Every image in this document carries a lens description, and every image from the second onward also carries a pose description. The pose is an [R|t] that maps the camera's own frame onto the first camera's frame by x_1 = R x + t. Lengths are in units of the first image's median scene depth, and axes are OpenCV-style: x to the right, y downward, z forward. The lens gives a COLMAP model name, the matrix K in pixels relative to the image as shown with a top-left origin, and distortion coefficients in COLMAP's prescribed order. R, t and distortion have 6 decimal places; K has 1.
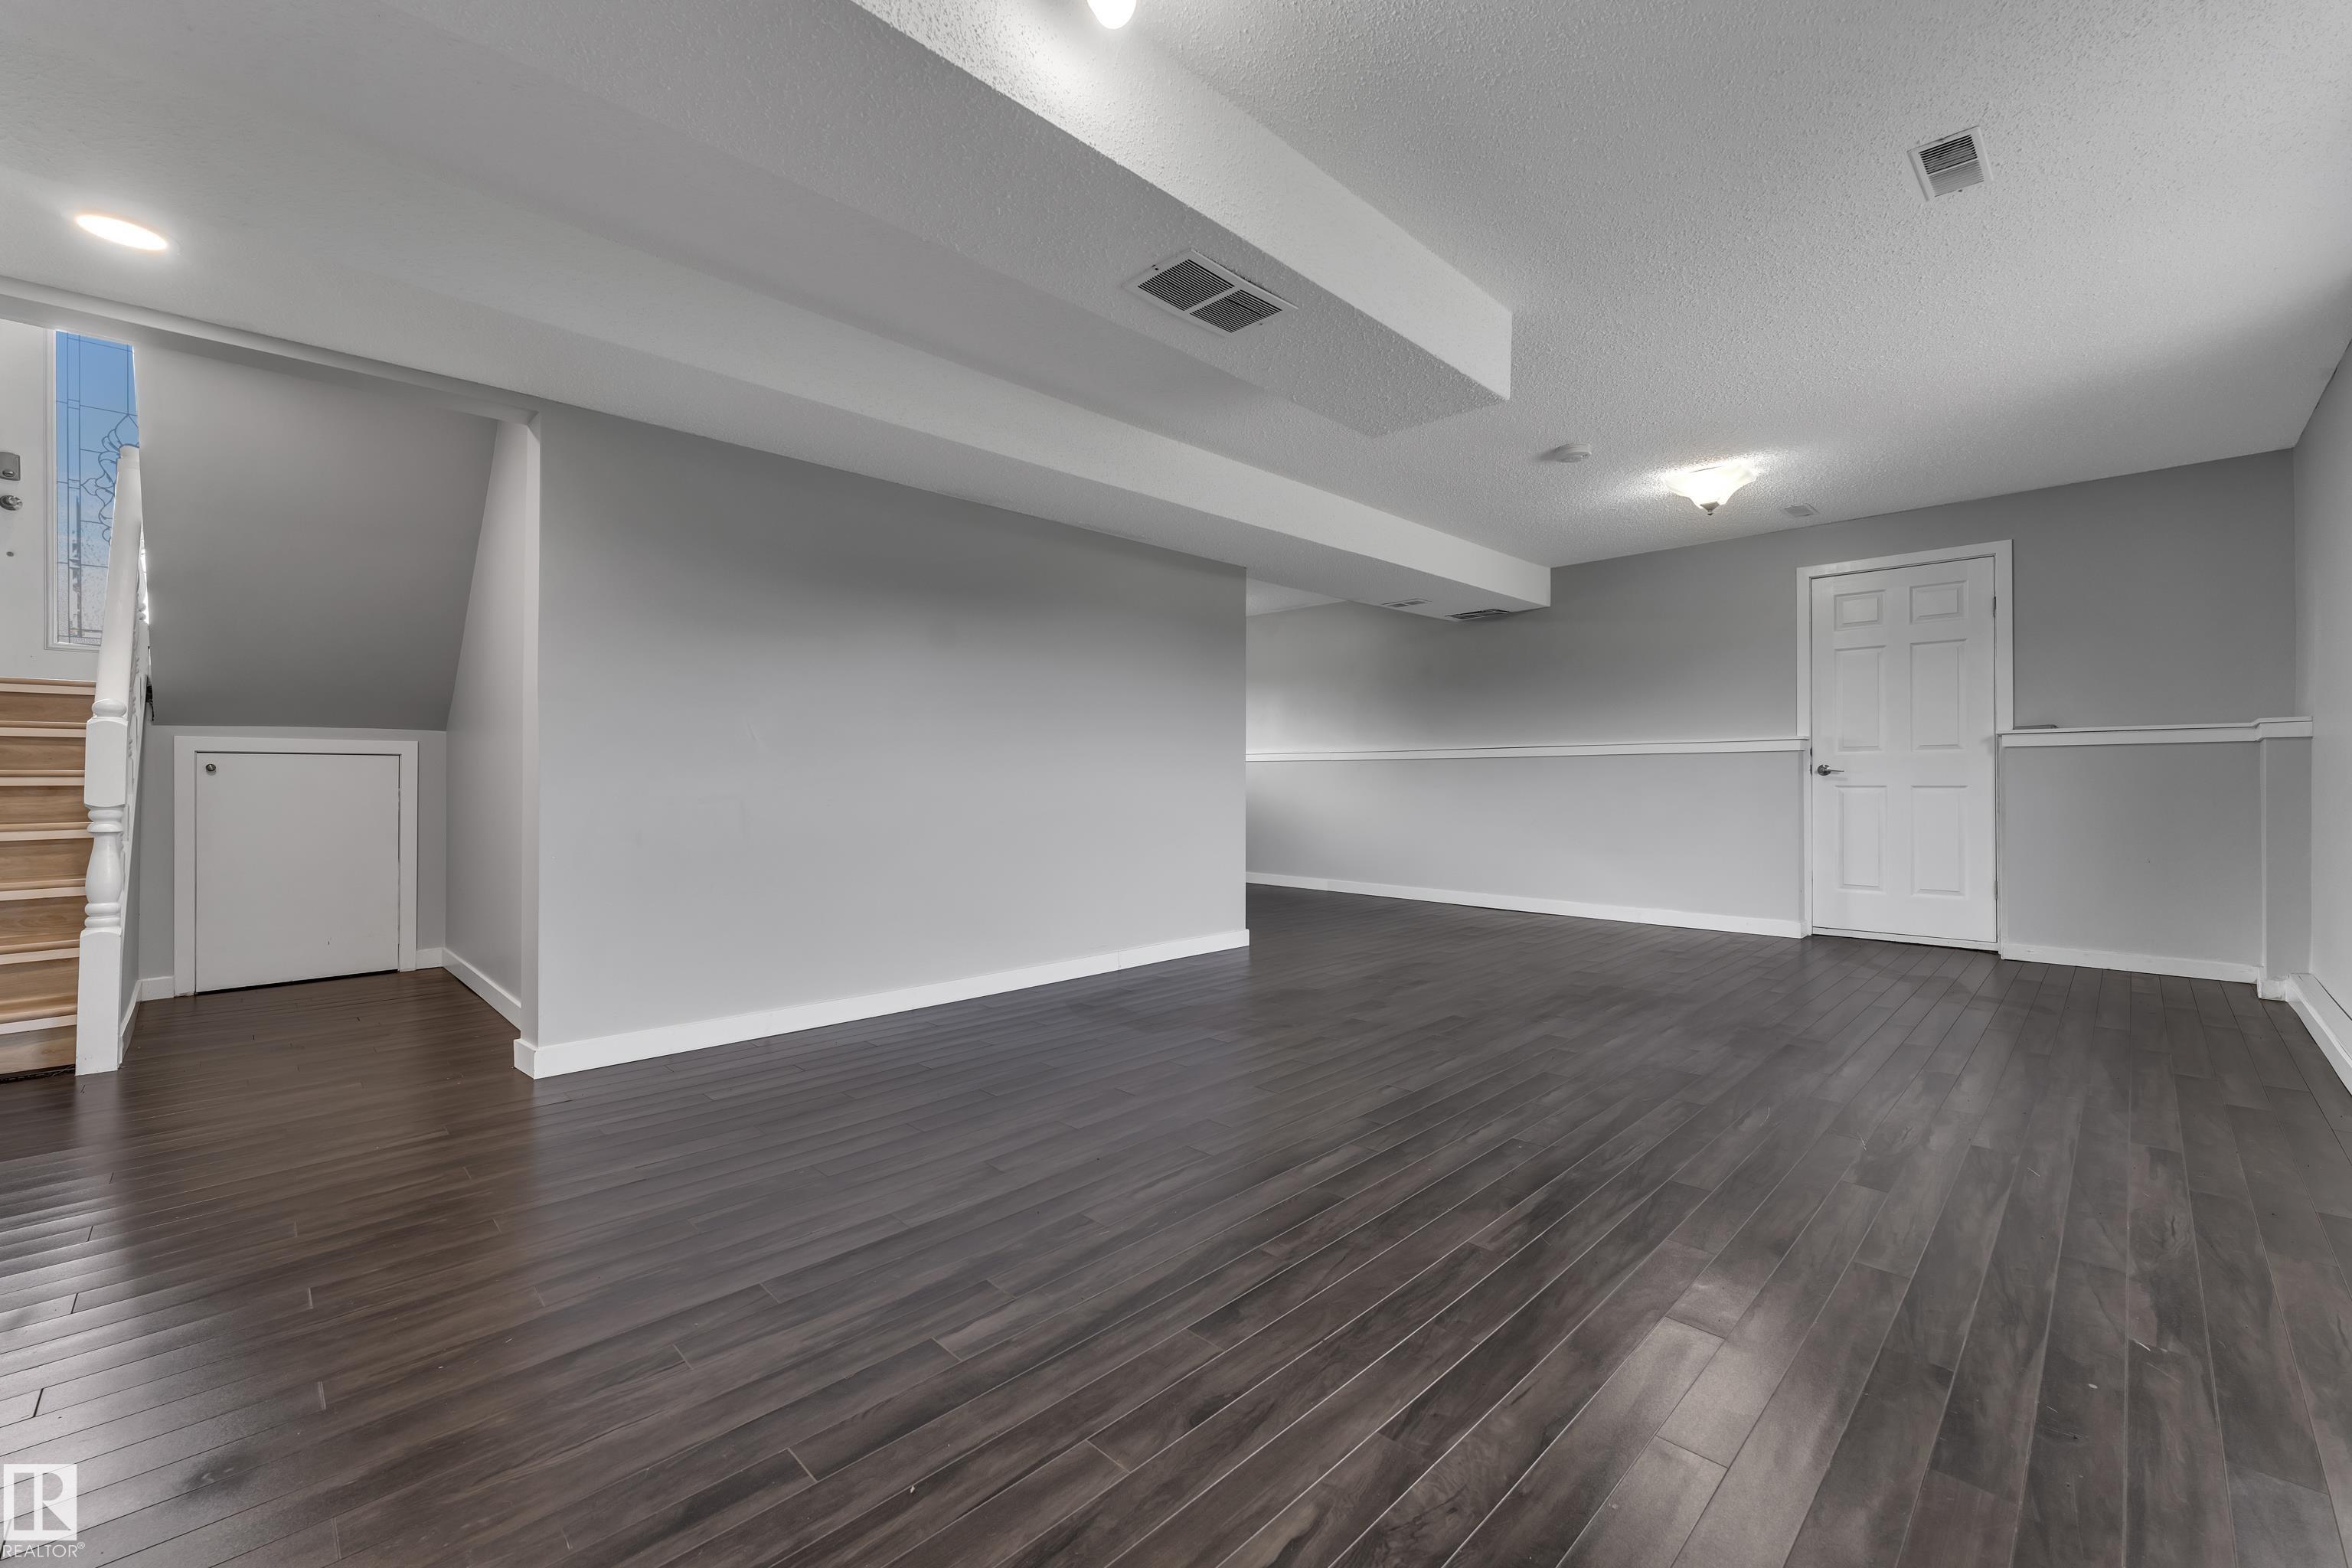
lens RADIAL K [[985.3, 0, 1159.2], [0, 985.3, 783.5], [0, 0, 1]] dist [0.012673, 0.000420]
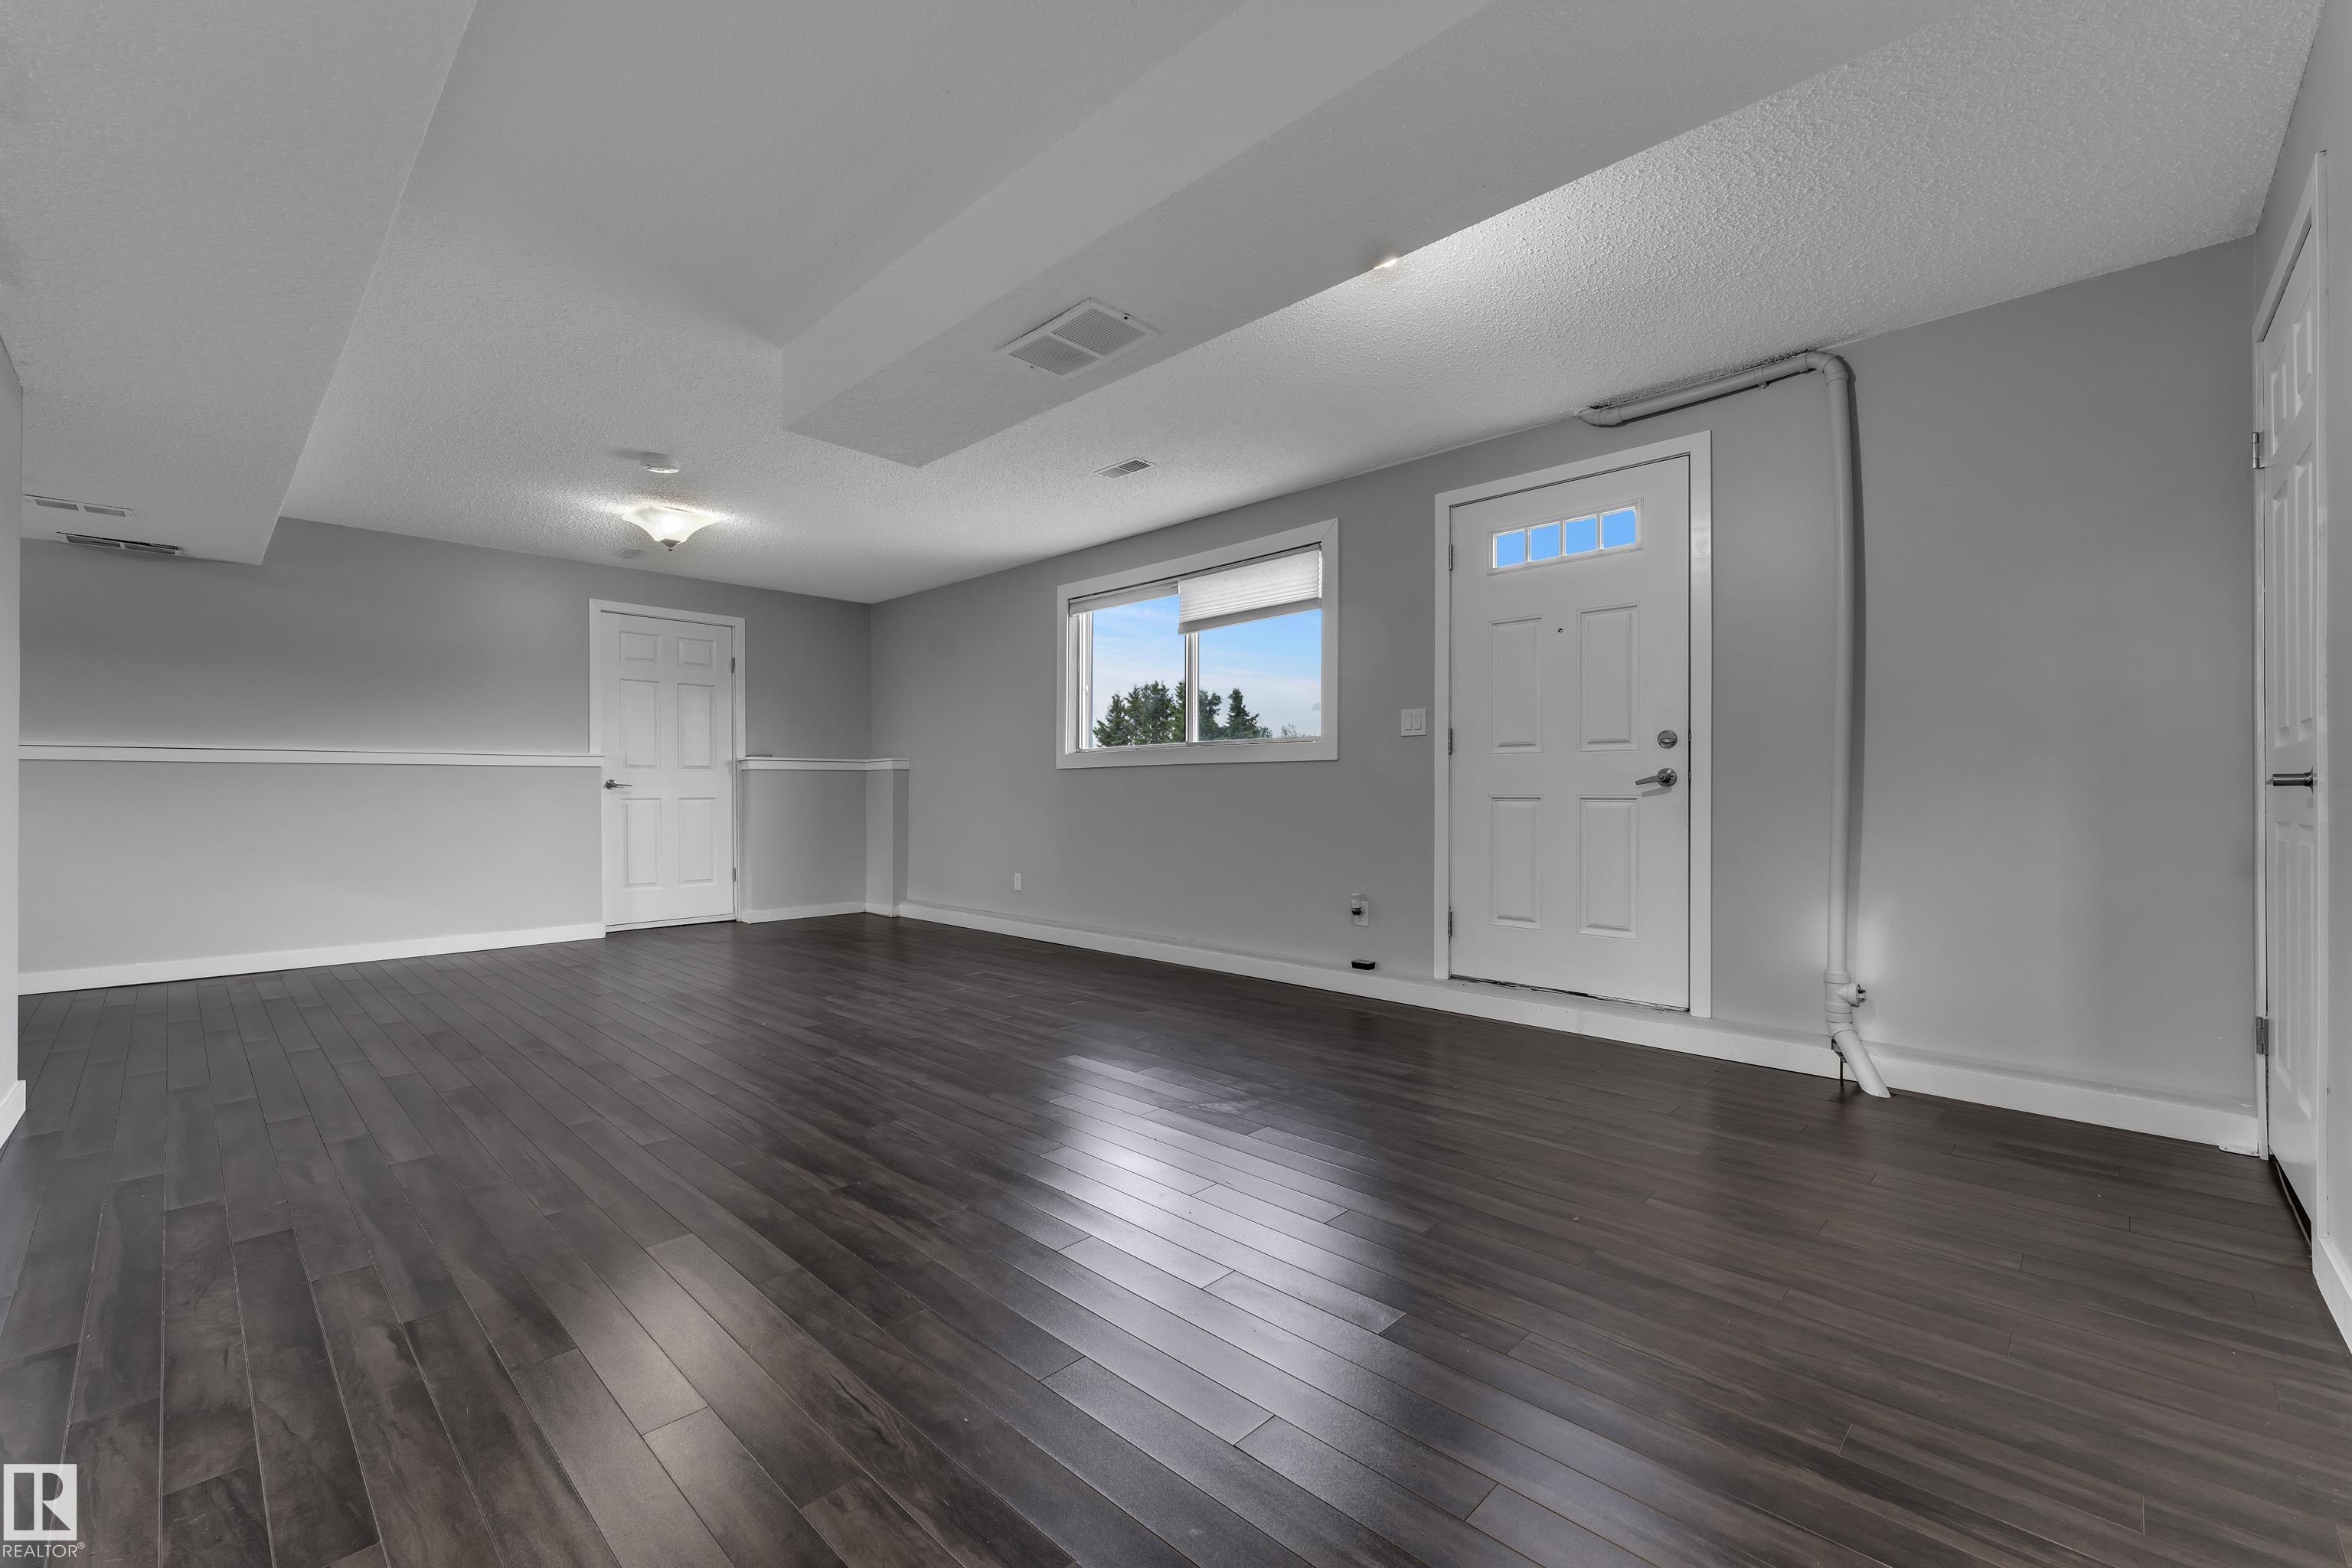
lens RADIAL K [[940.9, 0, 1177.6], [0, 940.9, 786.9], [0, 0, 1]] dist [0.003541, 0.000410]
pose [[-0.022839, 0.006017, 0.999721, -0.657189], [0.007132, 0.999957, -0.005856, -0.000116], [-0.999714, 0.006997, -0.022881, 0.618748]]
